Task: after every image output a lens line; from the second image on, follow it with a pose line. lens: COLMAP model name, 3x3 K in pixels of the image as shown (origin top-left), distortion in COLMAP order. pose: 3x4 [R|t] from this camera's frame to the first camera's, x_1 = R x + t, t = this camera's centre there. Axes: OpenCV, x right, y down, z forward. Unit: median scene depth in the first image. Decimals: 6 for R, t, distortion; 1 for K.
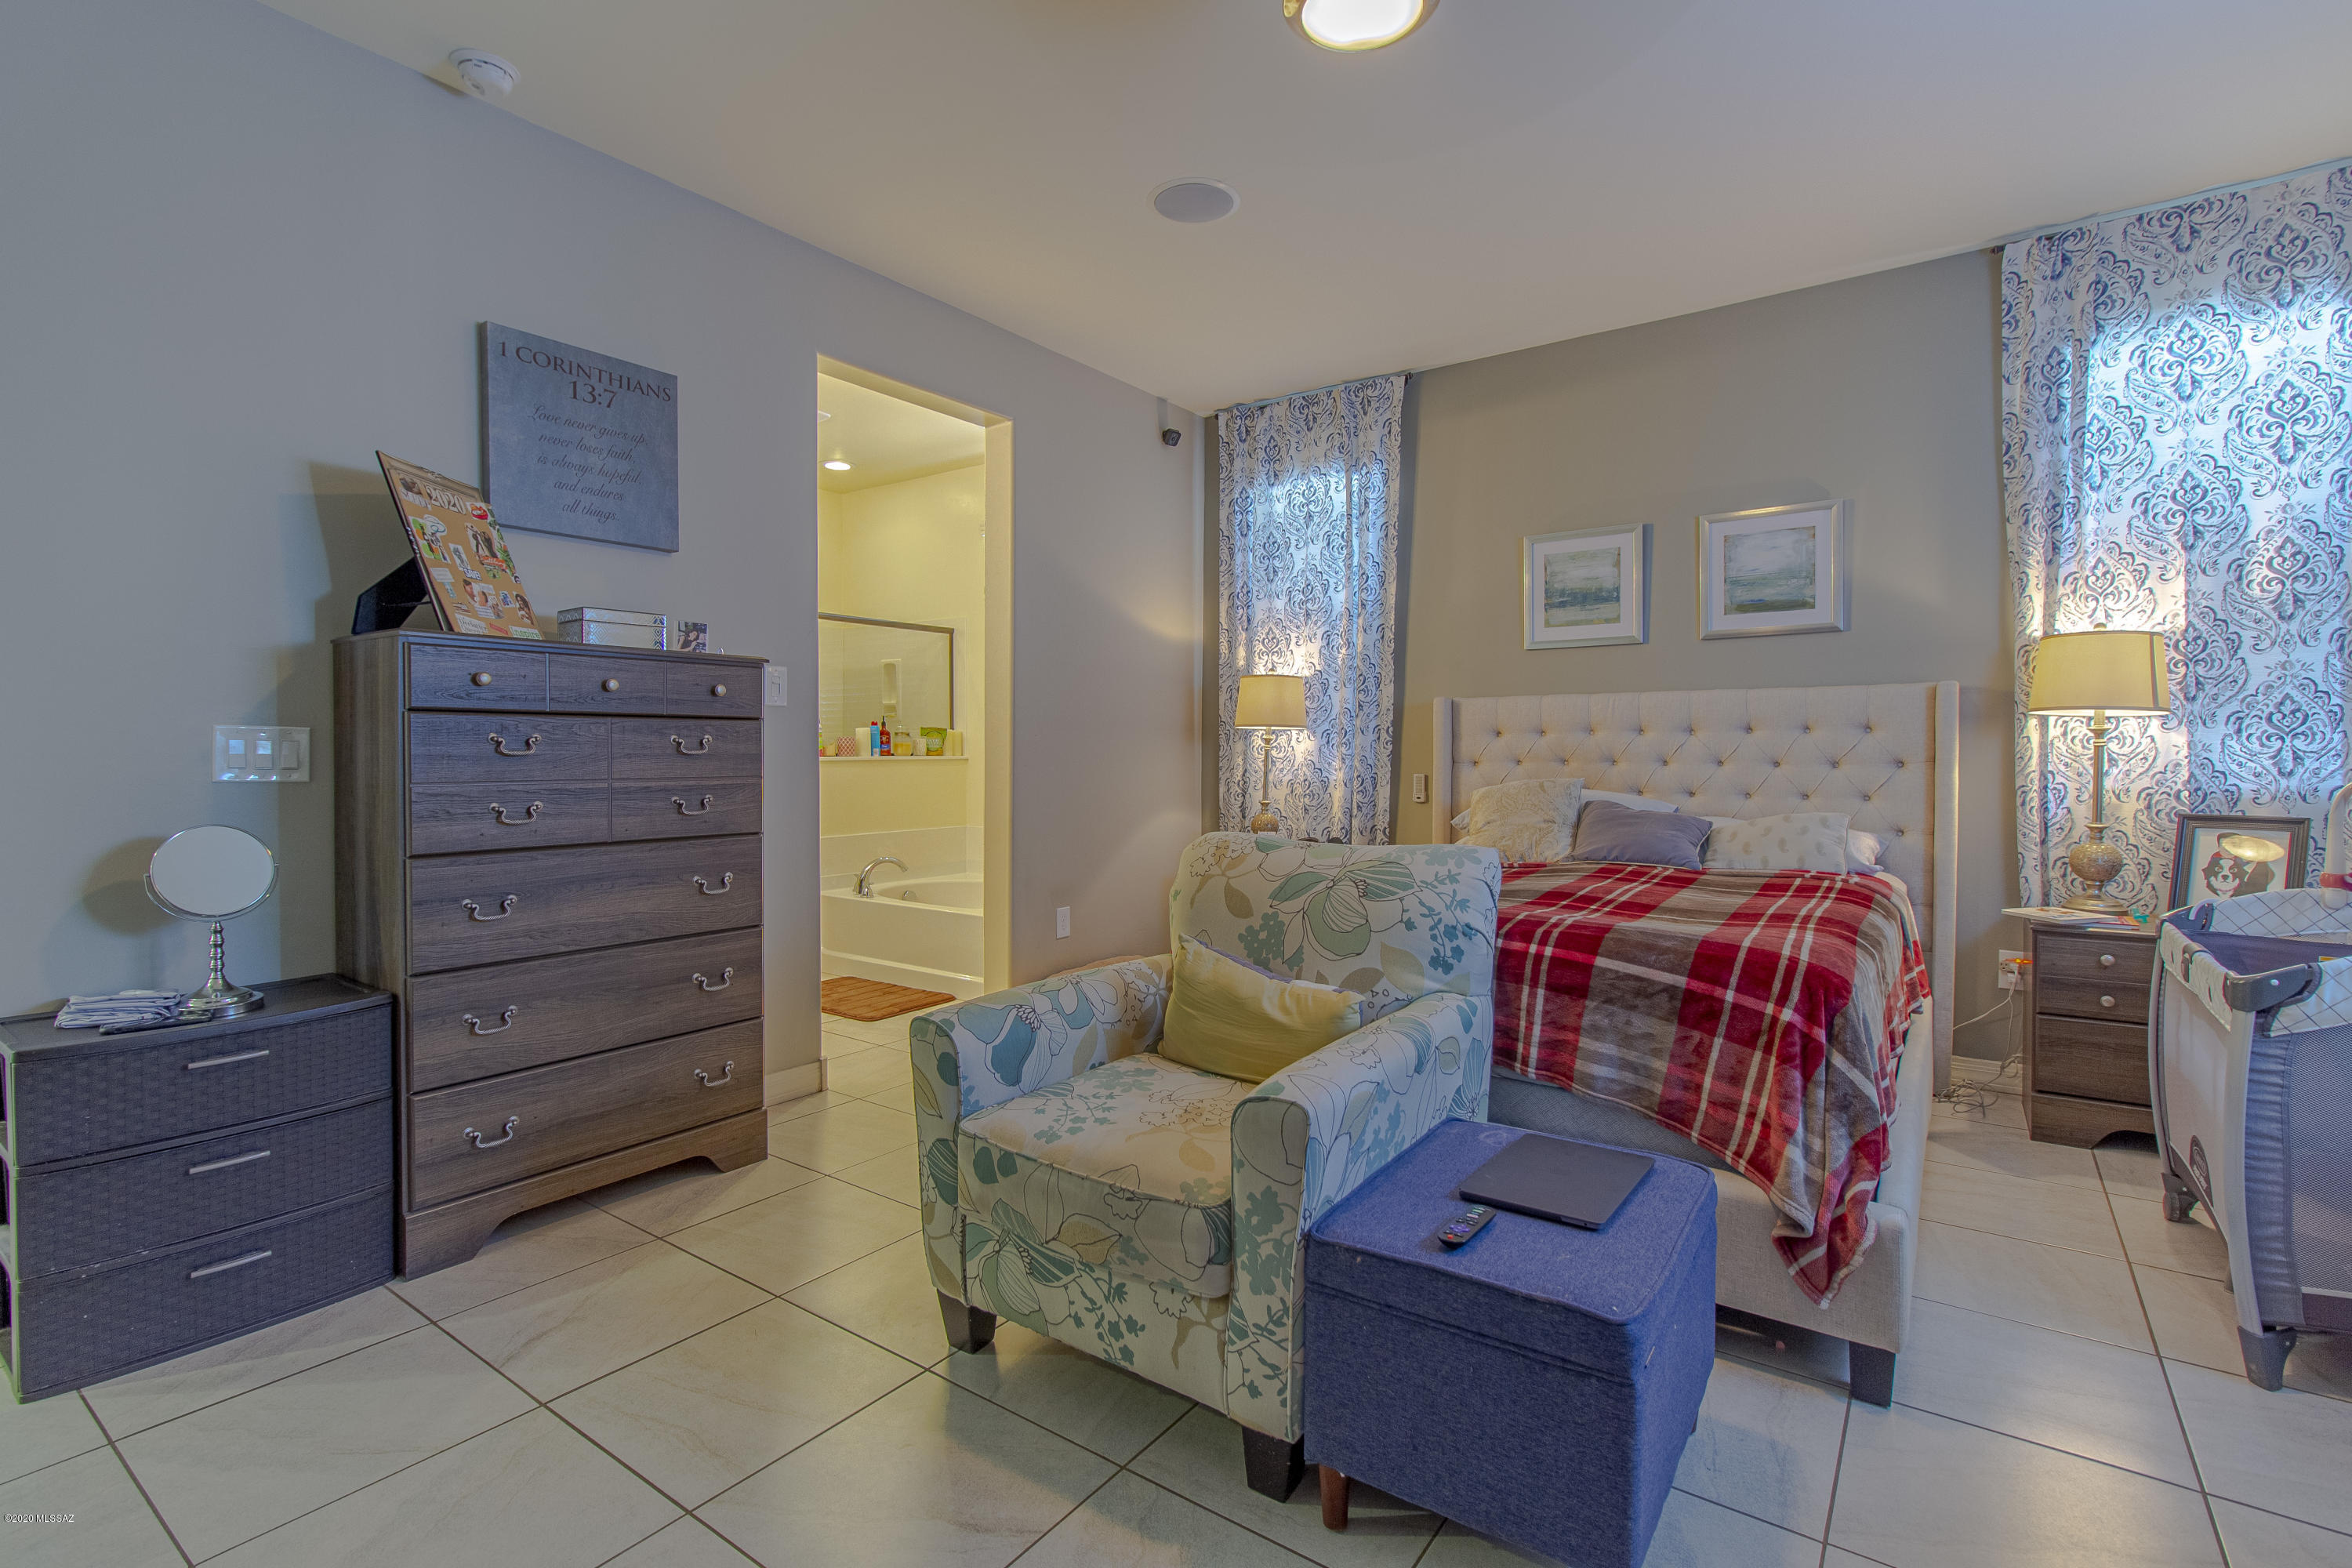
lens RADIAL K [[1092.7, 0, 1185.8], [0, 1092.7, 779.6], [0, 0, 1]] dist [-0.000145, -0.000136]
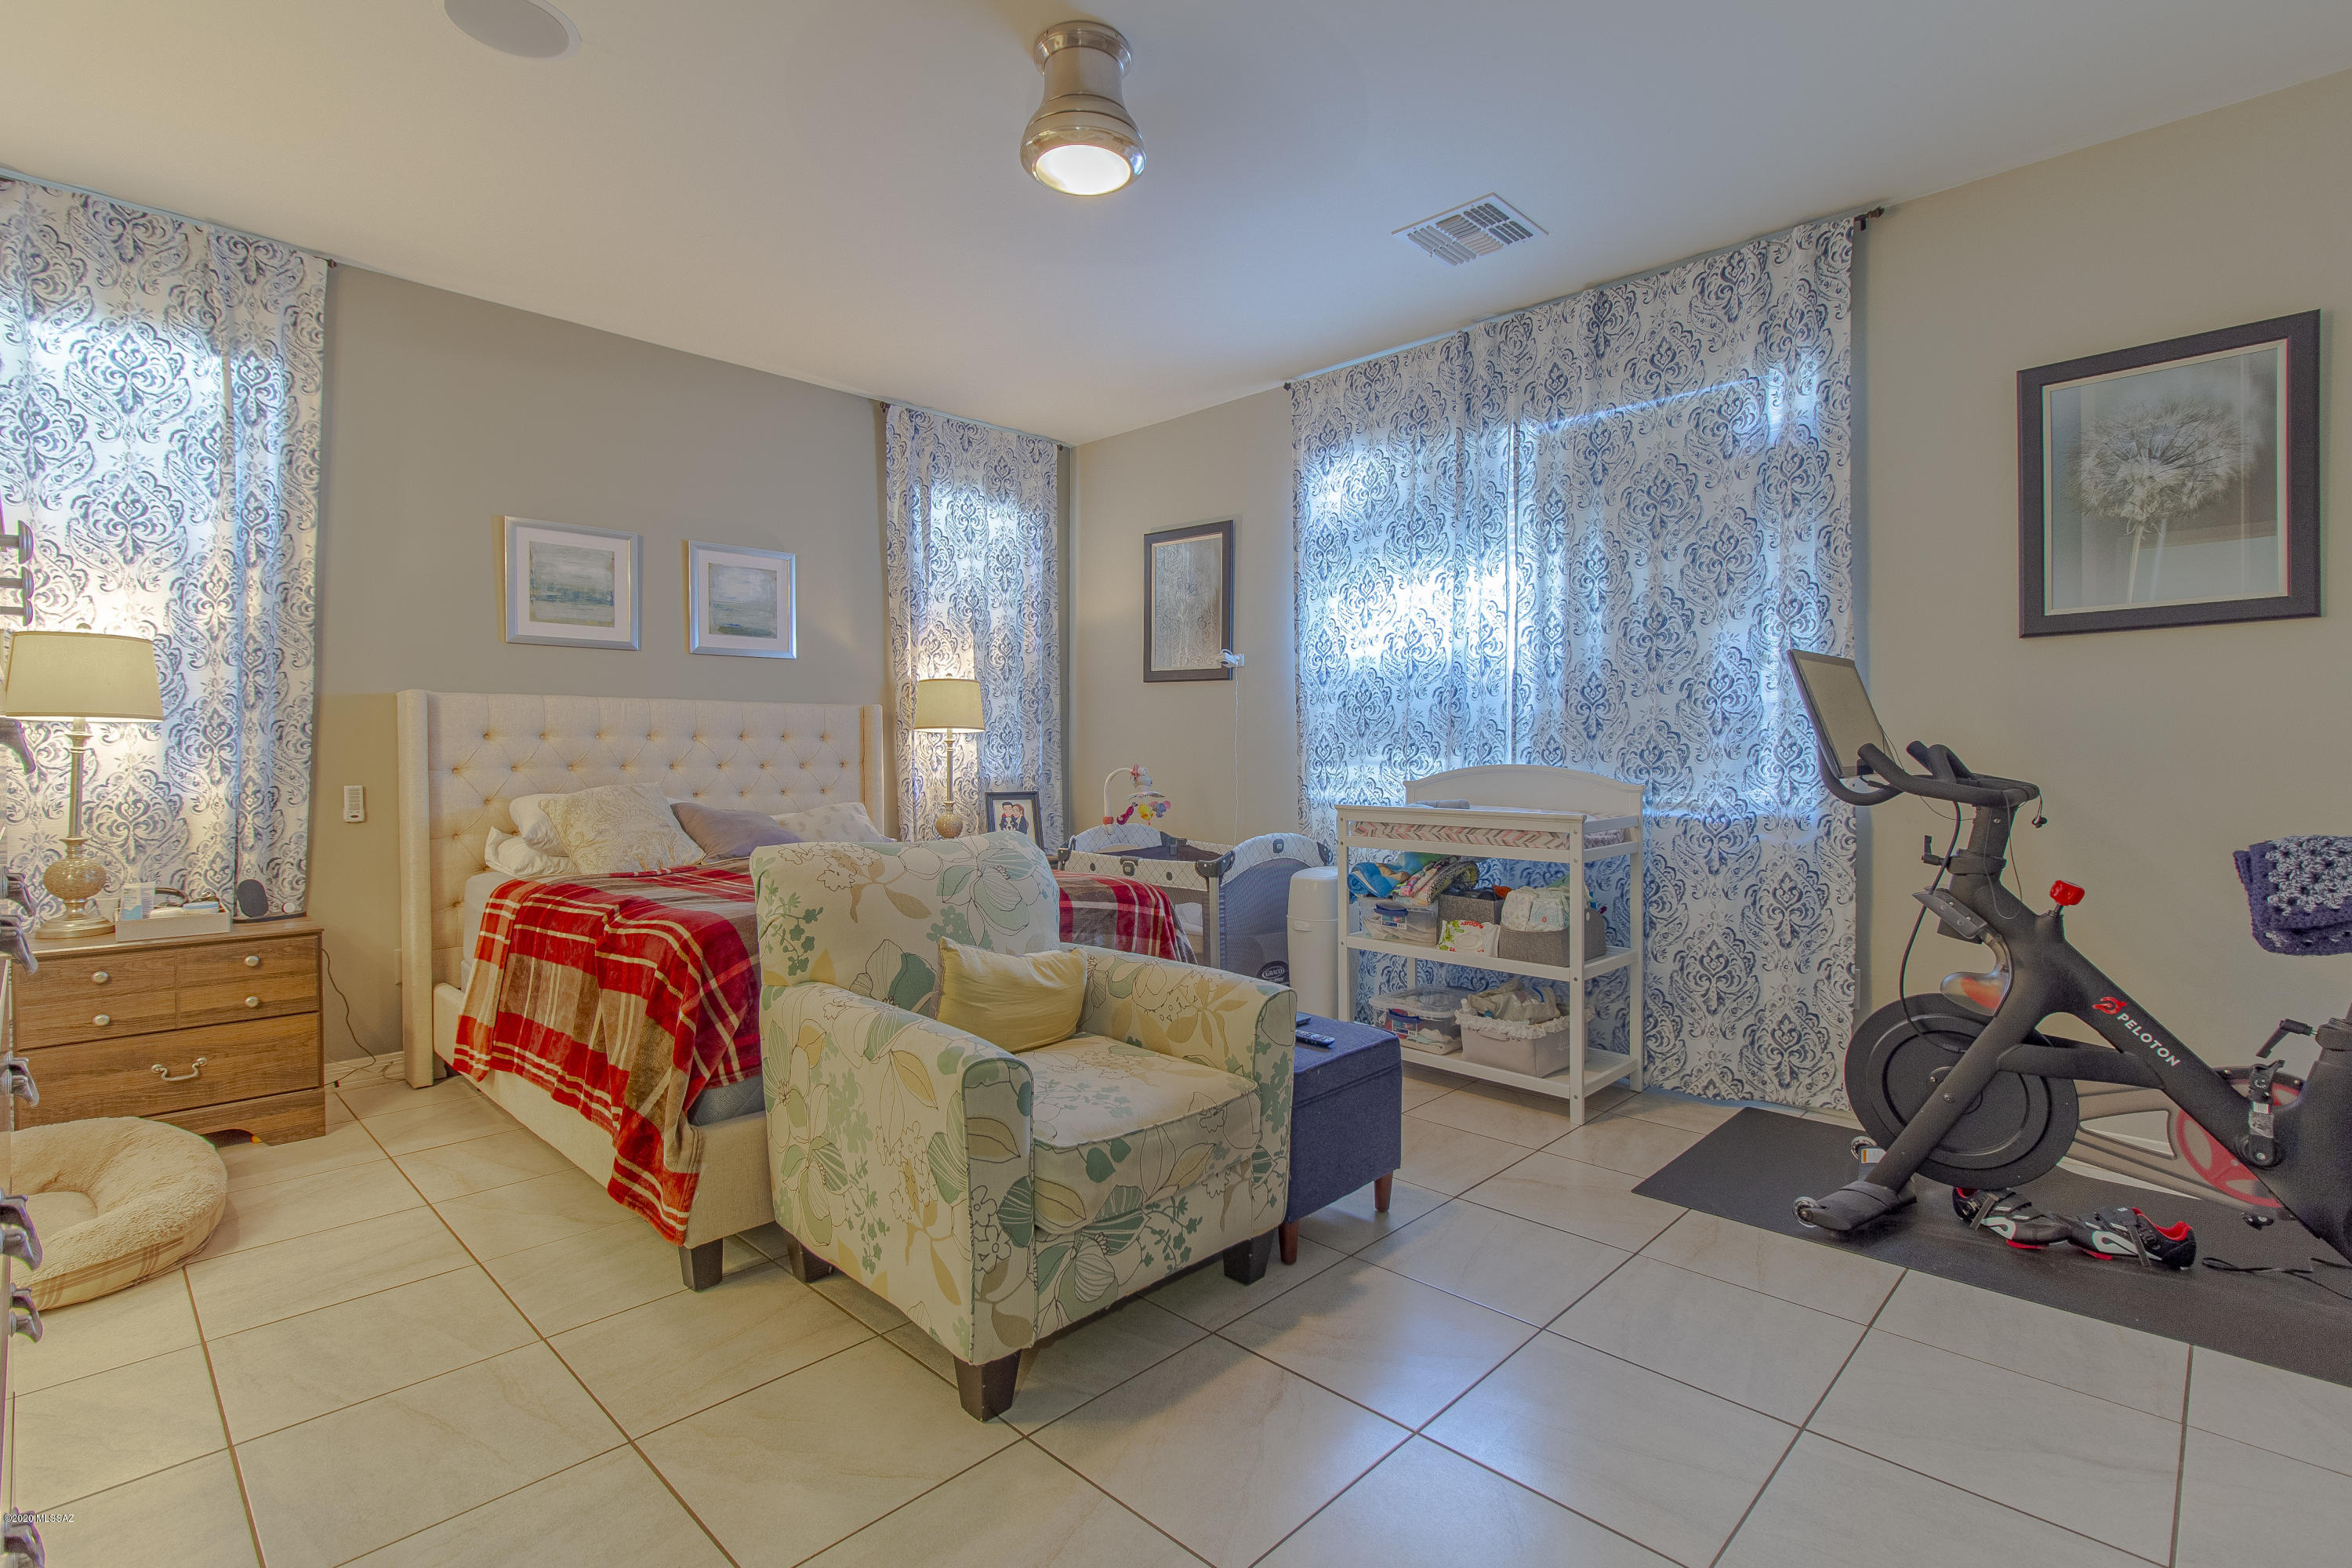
lens RADIAL K [[1092.7, 0, 1185.8], [0, 1092.7, 779.6], [0, 0, 1]] dist [-0.000145, -0.000136]
pose [[0.145475, -0.023190, 0.989090, -0.546222], [0.027139, 0.999443, 0.019441, -0.009890], [-0.988990, 0.024015, 0.146023, 0.357842]]
